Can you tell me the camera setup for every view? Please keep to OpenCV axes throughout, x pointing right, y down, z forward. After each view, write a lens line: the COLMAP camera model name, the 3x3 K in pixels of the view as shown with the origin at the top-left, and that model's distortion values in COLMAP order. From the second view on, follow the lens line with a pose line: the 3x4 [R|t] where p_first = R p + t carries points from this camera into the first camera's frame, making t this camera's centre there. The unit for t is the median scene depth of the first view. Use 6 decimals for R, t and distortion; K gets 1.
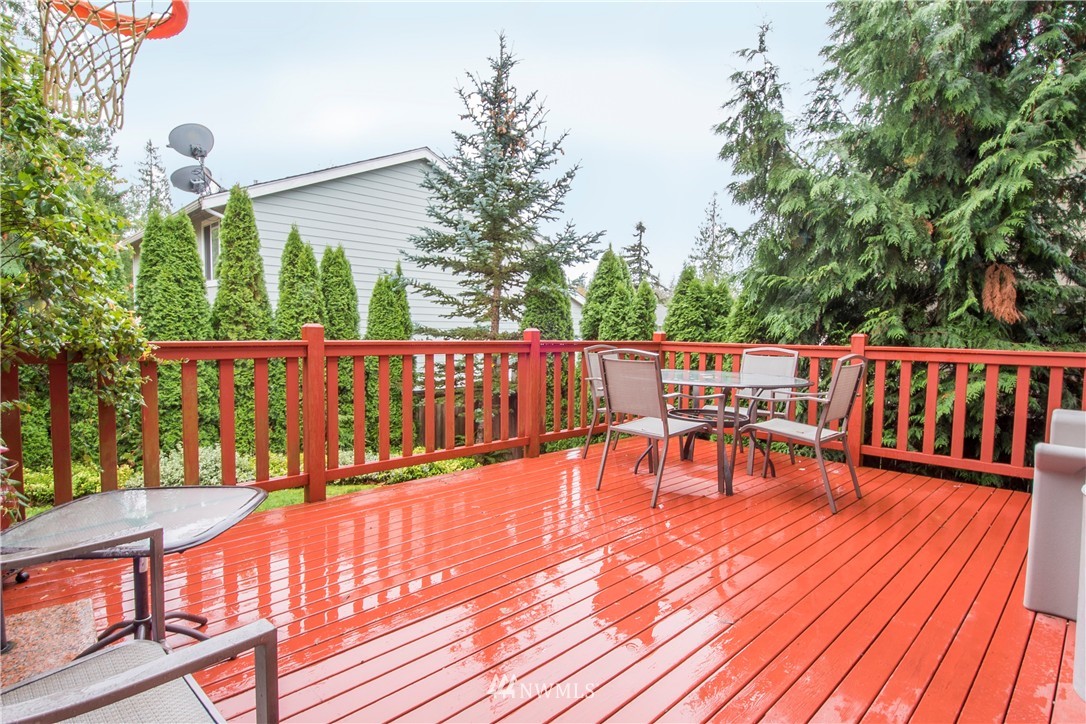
lens RADIAL K [[568.8, 0, 543.0], [0, 568.8, 362.0], [0, 0, 1]] dist [0.050497, -0.054081]
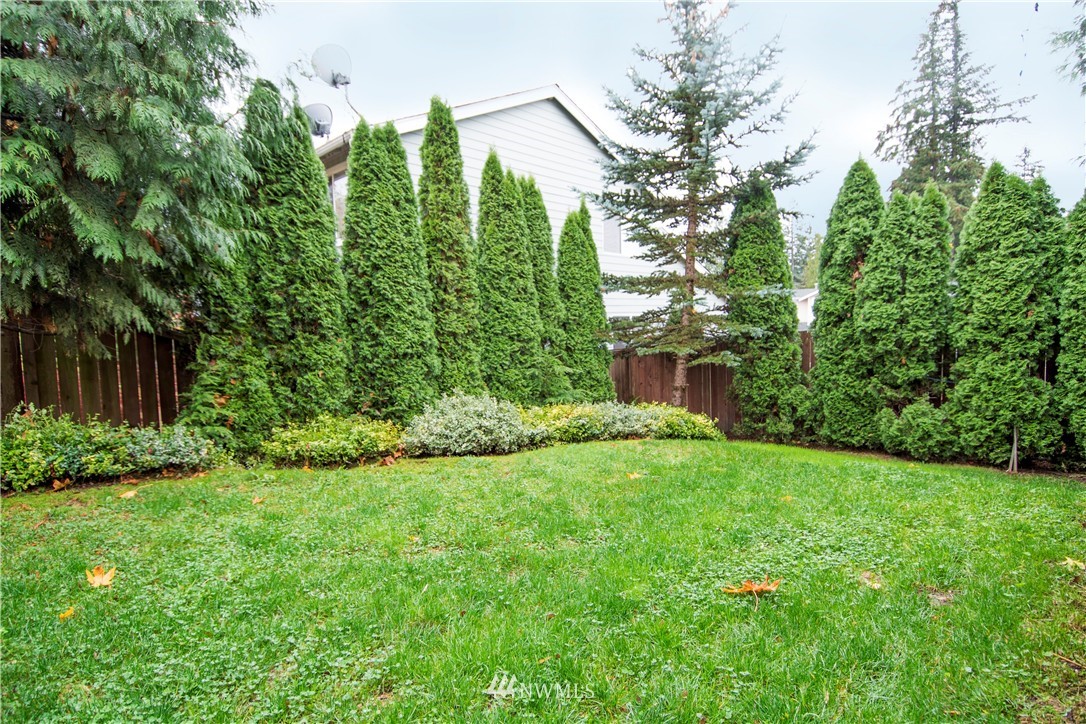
lens RADIAL K [[568.8, 0, 543.0], [0, 568.8, 362.0], [0, 0, 1]] dist [0.050497, -0.054081]
pose [[0.998165, -0.051052, 0.032562, -0.432812], [0.051151, 0.998689, -0.002206, 0.090300], [-0.032407, 0.003868, 0.999467, 0.169670]]
